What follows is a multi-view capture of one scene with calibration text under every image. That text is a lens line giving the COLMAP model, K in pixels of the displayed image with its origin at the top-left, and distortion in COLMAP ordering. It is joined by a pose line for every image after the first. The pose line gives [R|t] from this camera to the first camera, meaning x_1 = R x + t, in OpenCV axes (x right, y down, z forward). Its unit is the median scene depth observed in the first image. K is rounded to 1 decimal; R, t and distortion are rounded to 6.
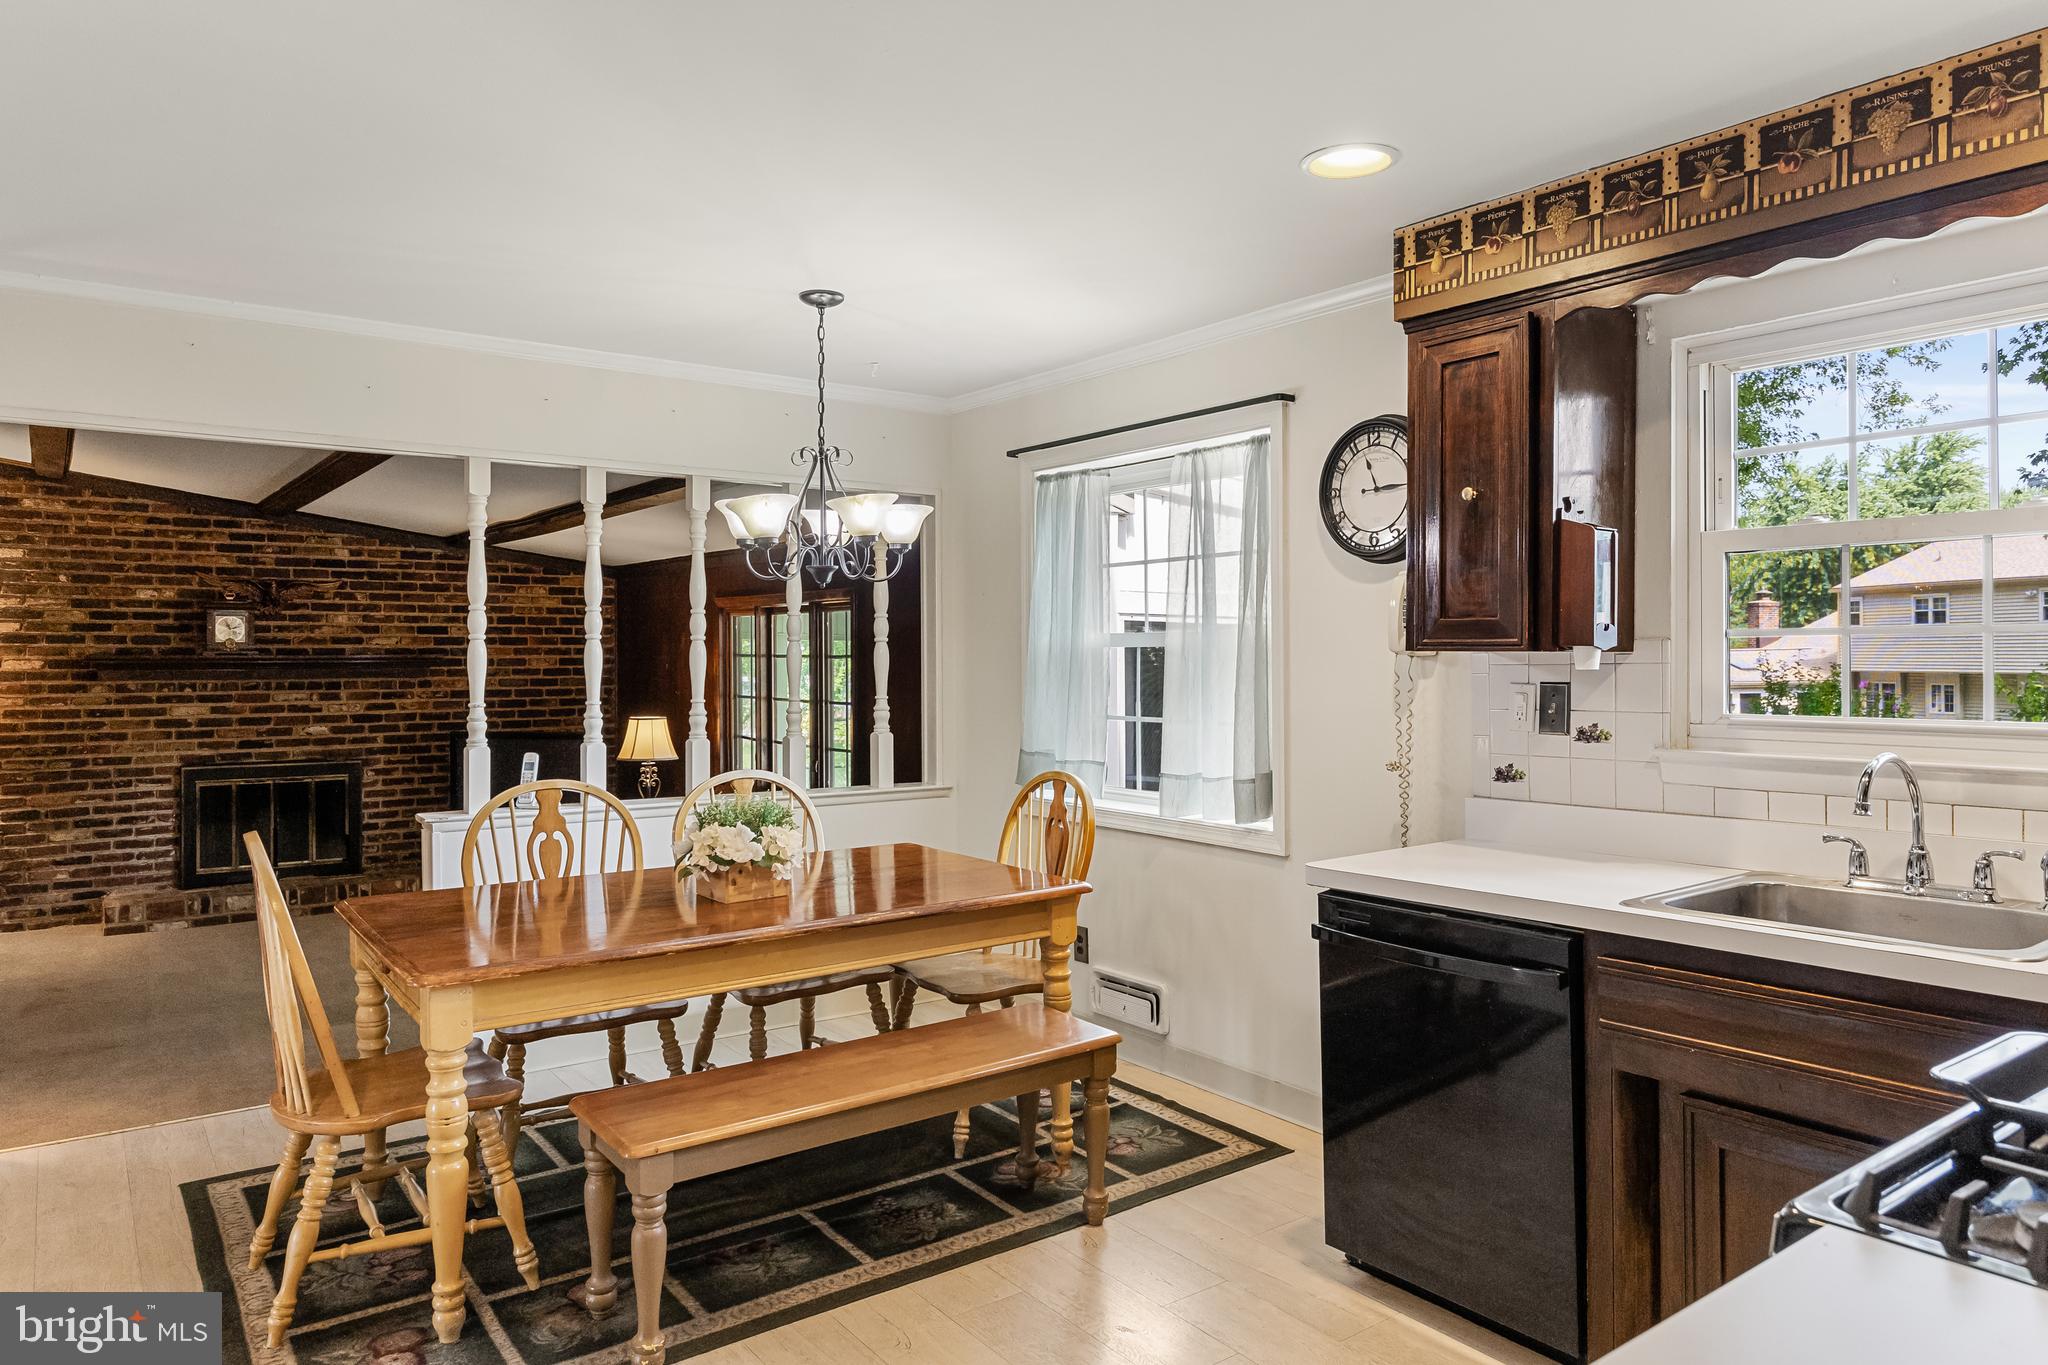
lens RADIAL K [[1301.9, 0, 1027.3], [0, 1301.9, 663.5], [0, 0, 1]] dist [0.001986, 0.001397]
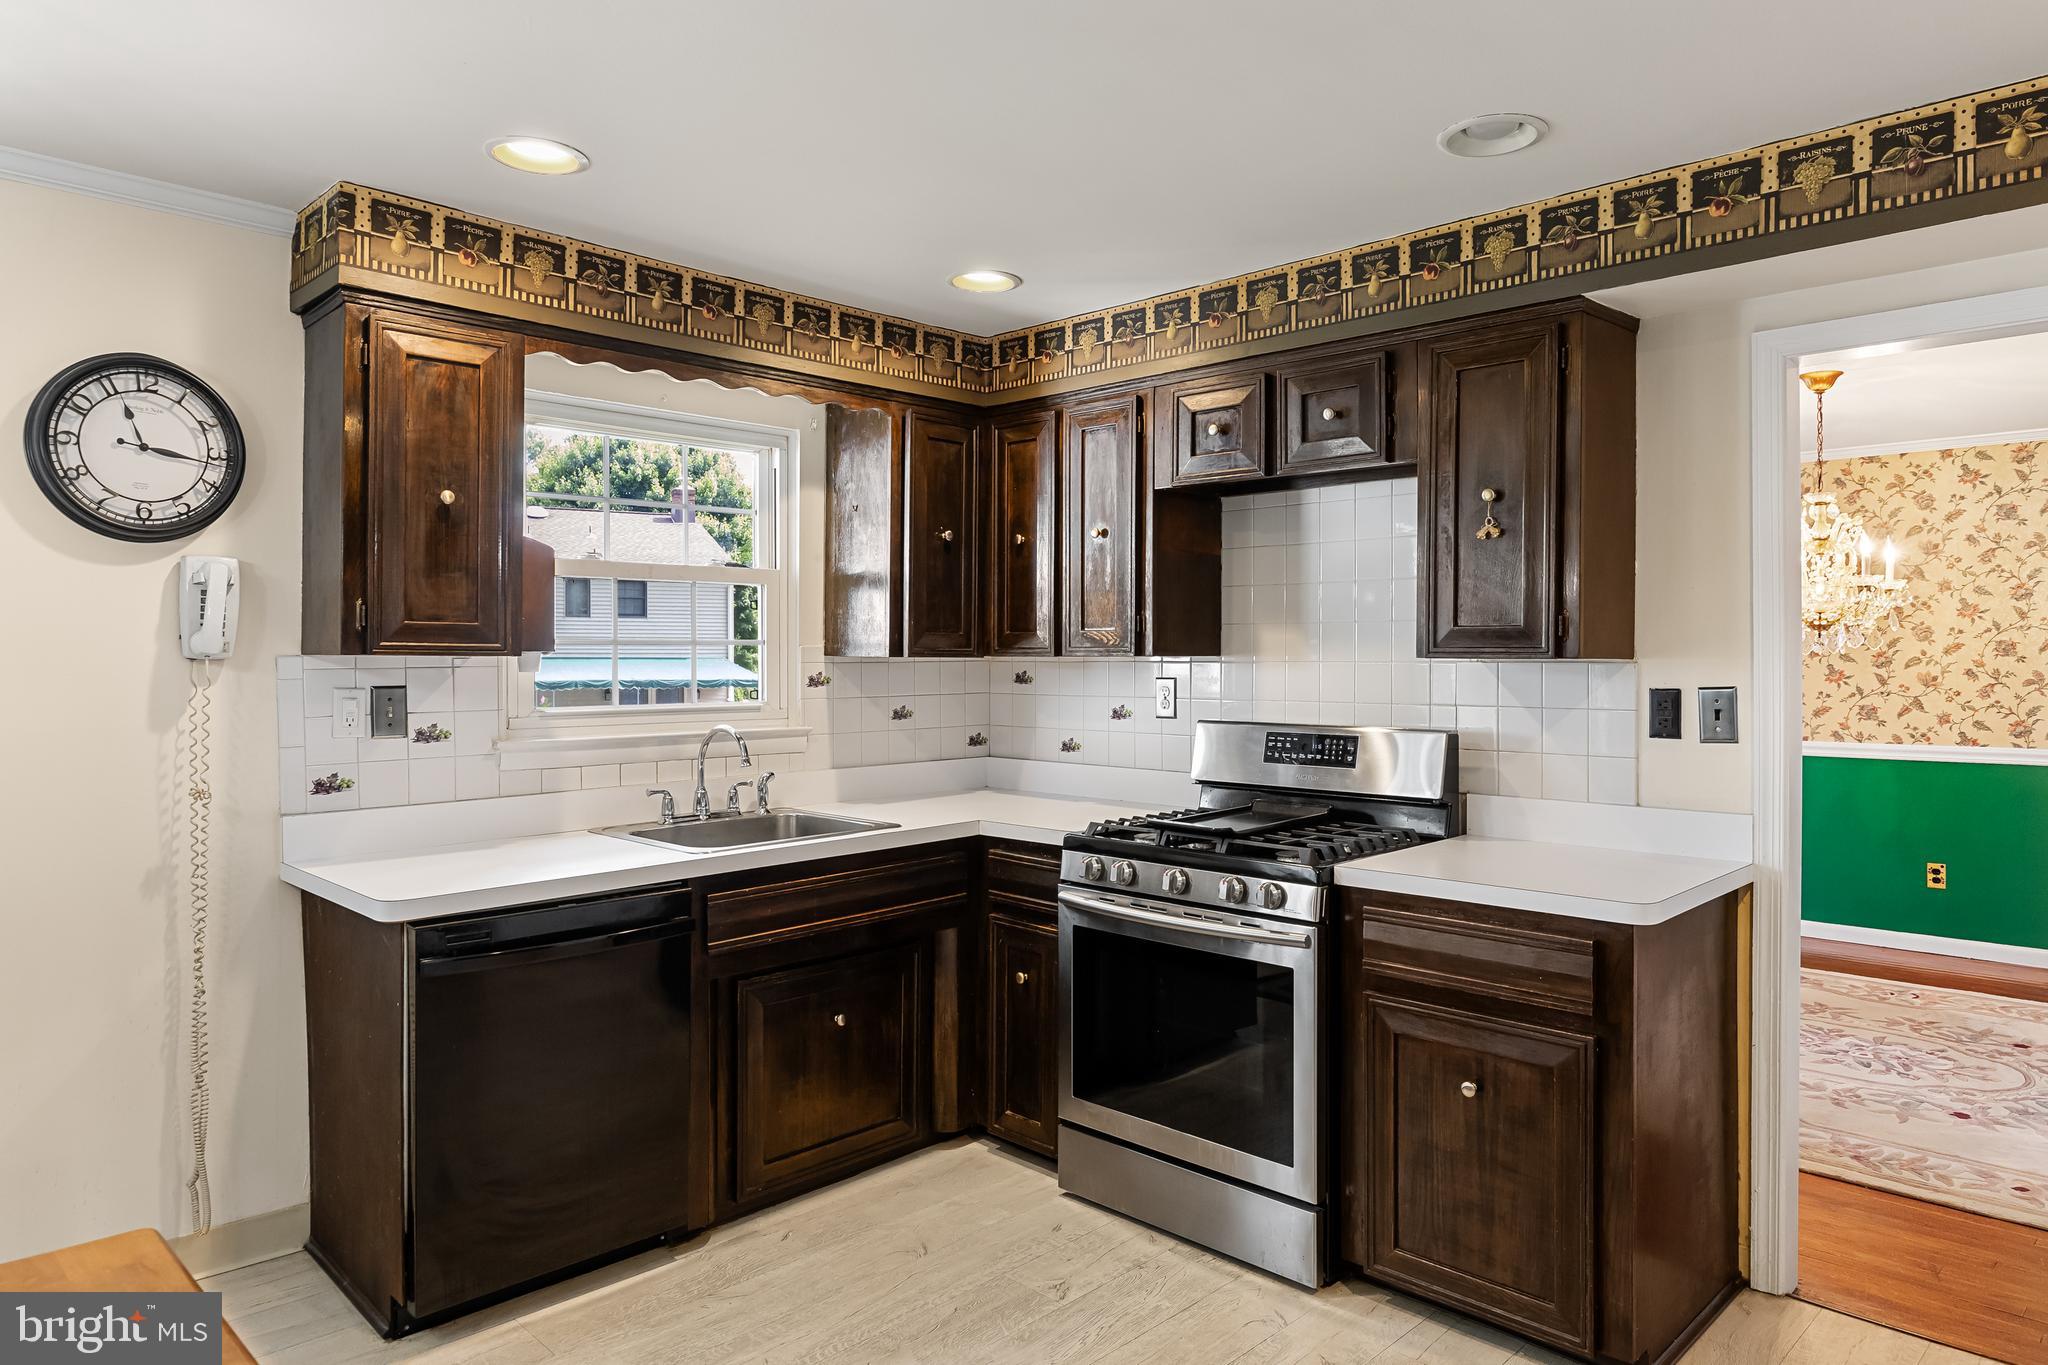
lens RADIAL K [[1301.9, 0, 1037.7], [0, 1301.9, 662.1], [0, 0, 1]] dist [0.001986, 0.001397]
pose [[-0.141706, -0.000611, 0.989909, -0.691884], [0.003782, 0.999992, 0.001159, -0.003421], [-0.989902, 0.003908, -0.141702, 0.680338]]
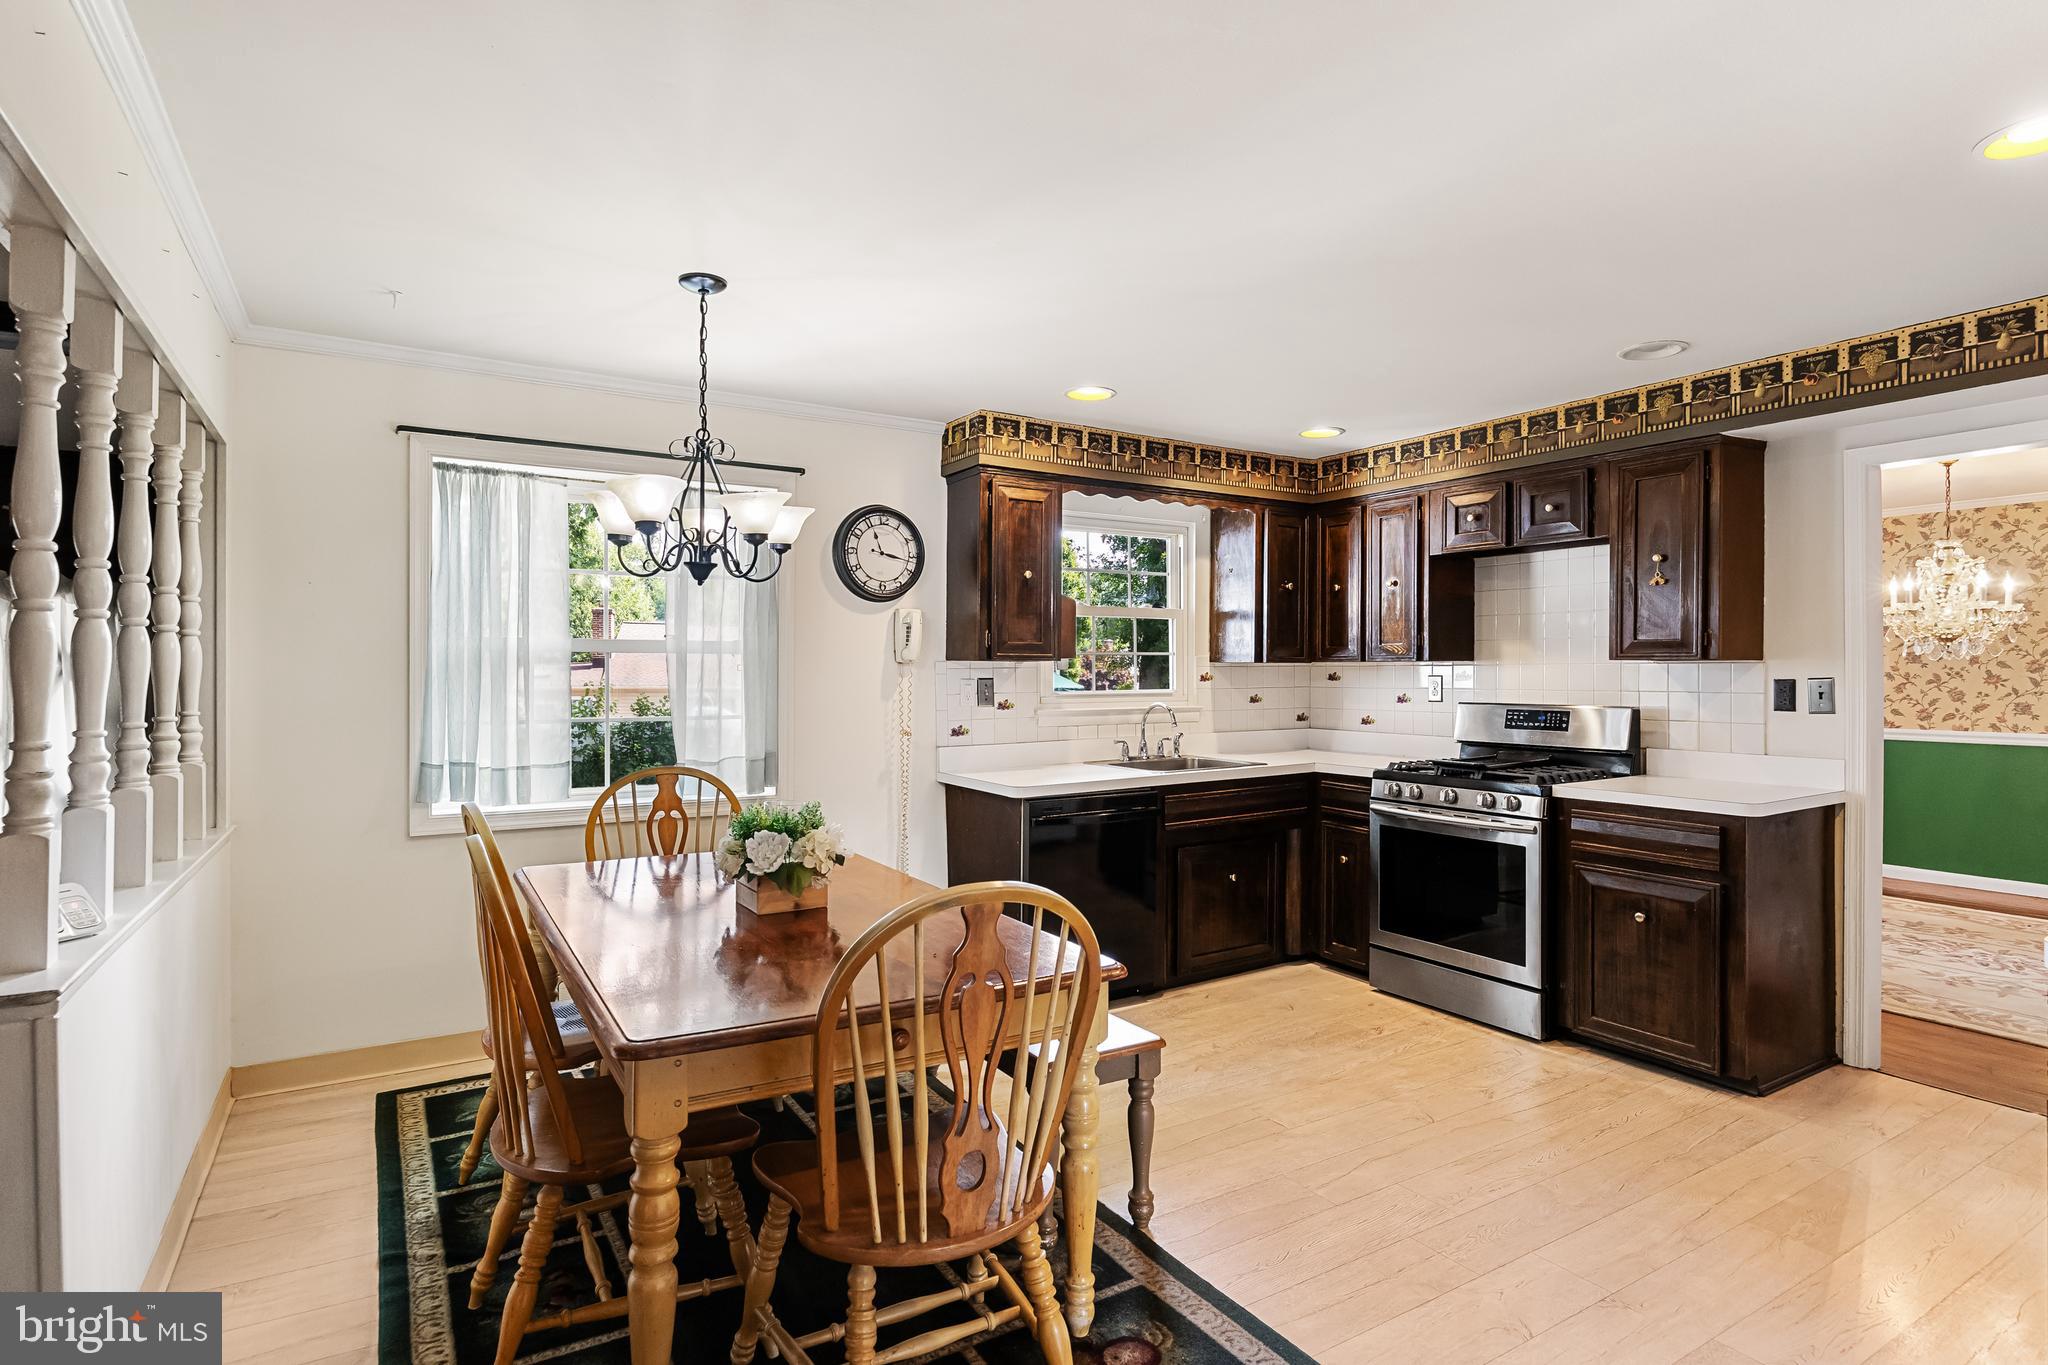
lens RADIAL K [[1046.5, 0, 1033.7], [0, 1046.5, 674.4], [0, 0, 1]] dist [-0.001525, -0.000744]
pose [[0.100559, 0.000773, 0.994931, -1.095949], [0.003720, 0.999992, -0.001153, 0.012019], [-0.994924, 0.003817, 0.100555, 0.825662]]
